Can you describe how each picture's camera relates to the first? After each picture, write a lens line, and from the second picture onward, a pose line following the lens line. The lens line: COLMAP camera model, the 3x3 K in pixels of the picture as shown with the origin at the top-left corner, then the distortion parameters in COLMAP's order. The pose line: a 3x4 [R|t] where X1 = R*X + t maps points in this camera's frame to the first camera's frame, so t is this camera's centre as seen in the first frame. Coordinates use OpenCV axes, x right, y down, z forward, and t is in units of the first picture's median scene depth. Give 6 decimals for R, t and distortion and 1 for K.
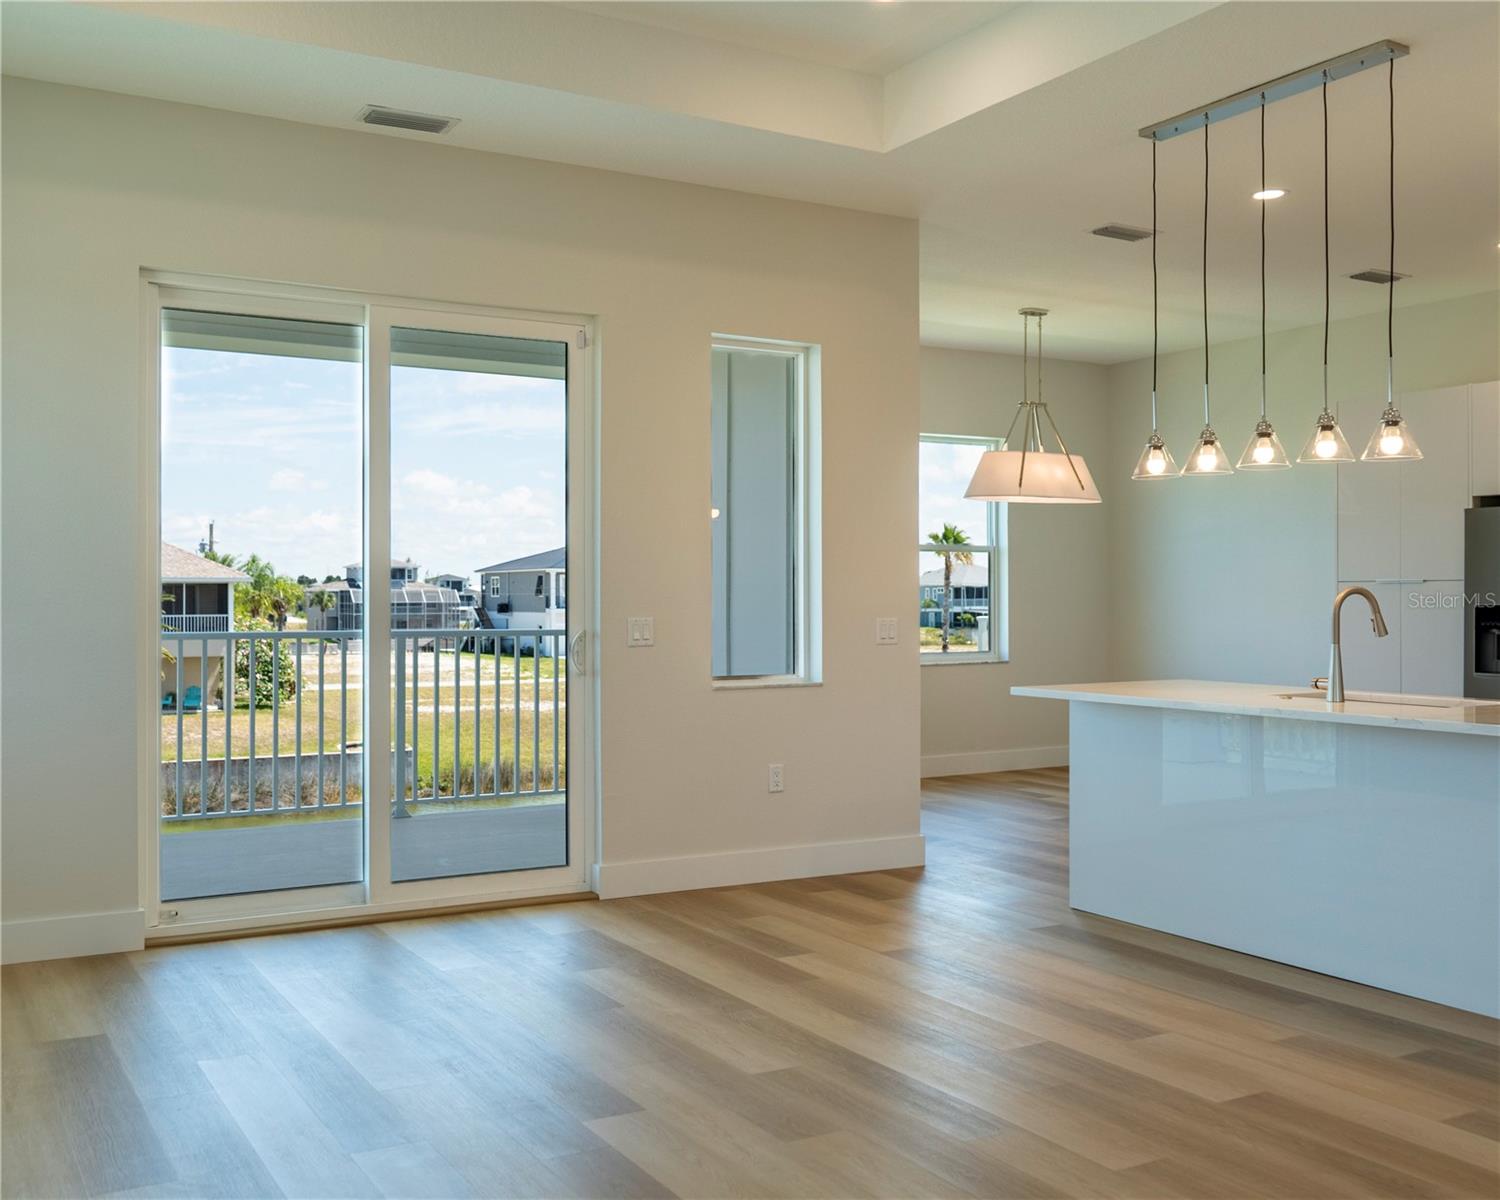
lens RADIAL K [[1454.3, 0, 788.6], [0, 1454.3, 584.9], [0, 0, 1]] dist [-0.006242, 0.000000]
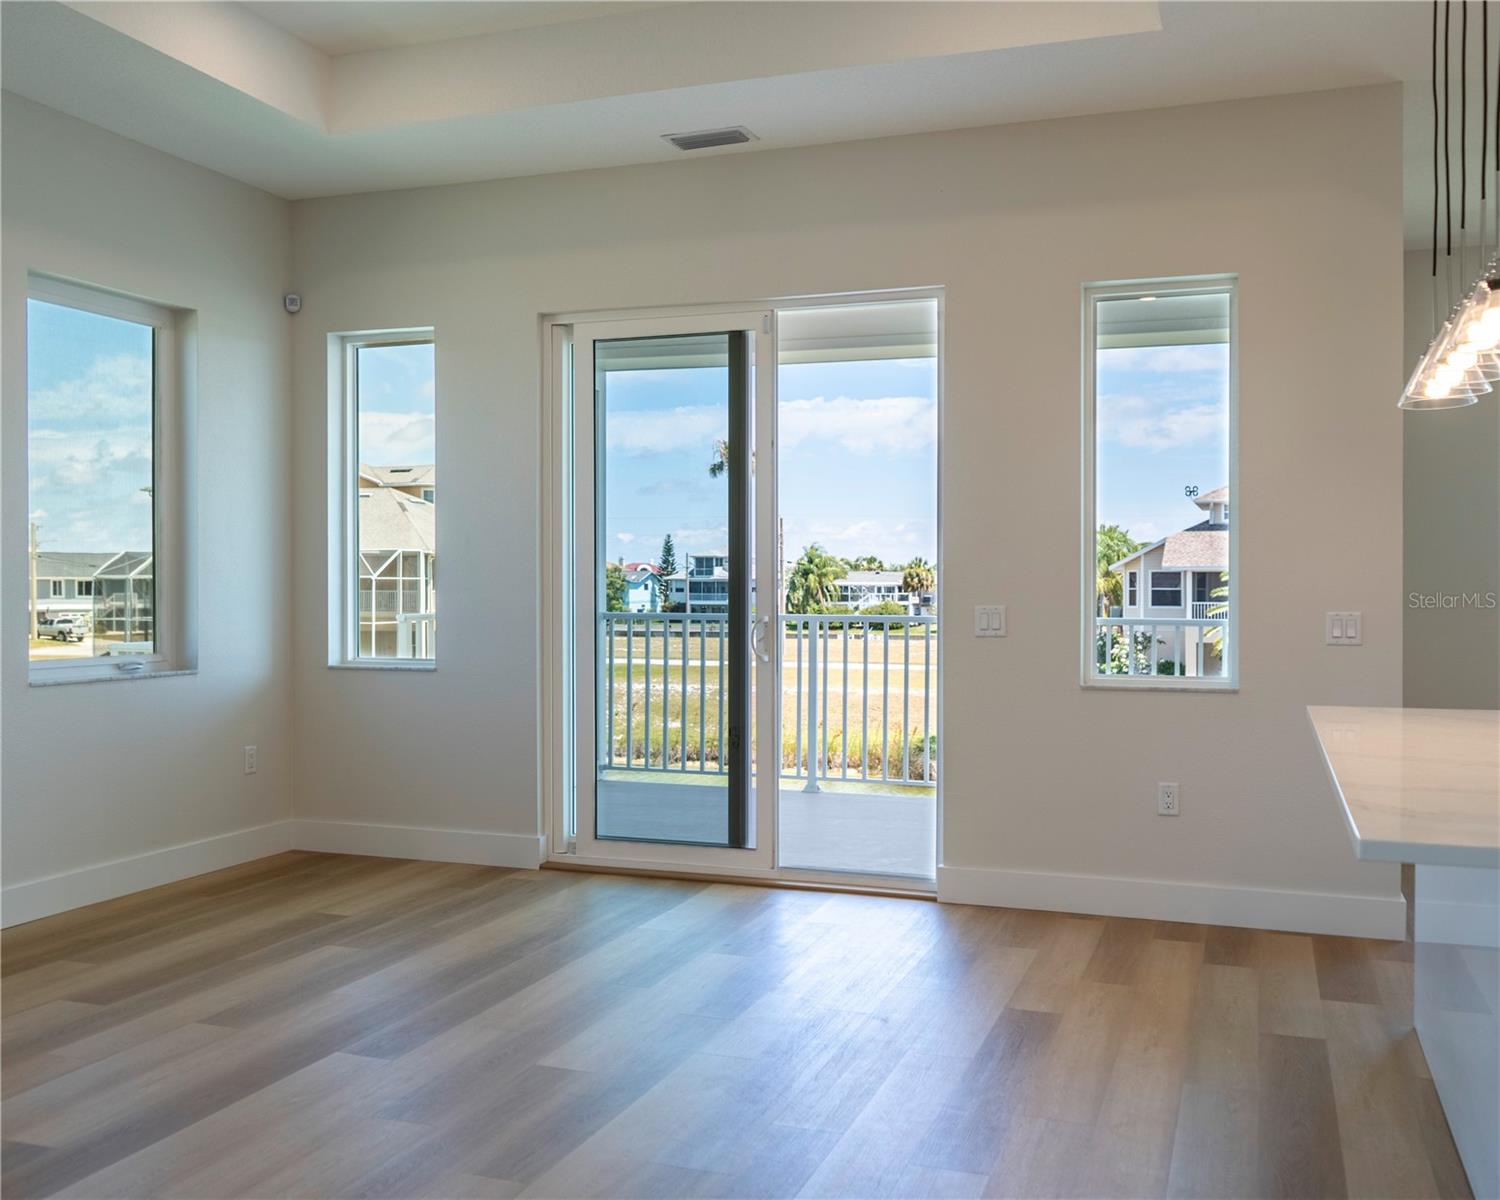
lens RADIAL K [[1454.3, 0, 753.8], [0, 1454.3, 598.6], [0, 0, 1]] dist [-0.006242, 0.000000]
pose [[0.637041, 0.005469, -0.770811, 0.588439], [0.003342, 0.999946, 0.009857, 0.009463], [0.770823, -0.008855, 0.636988, 0.338840]]
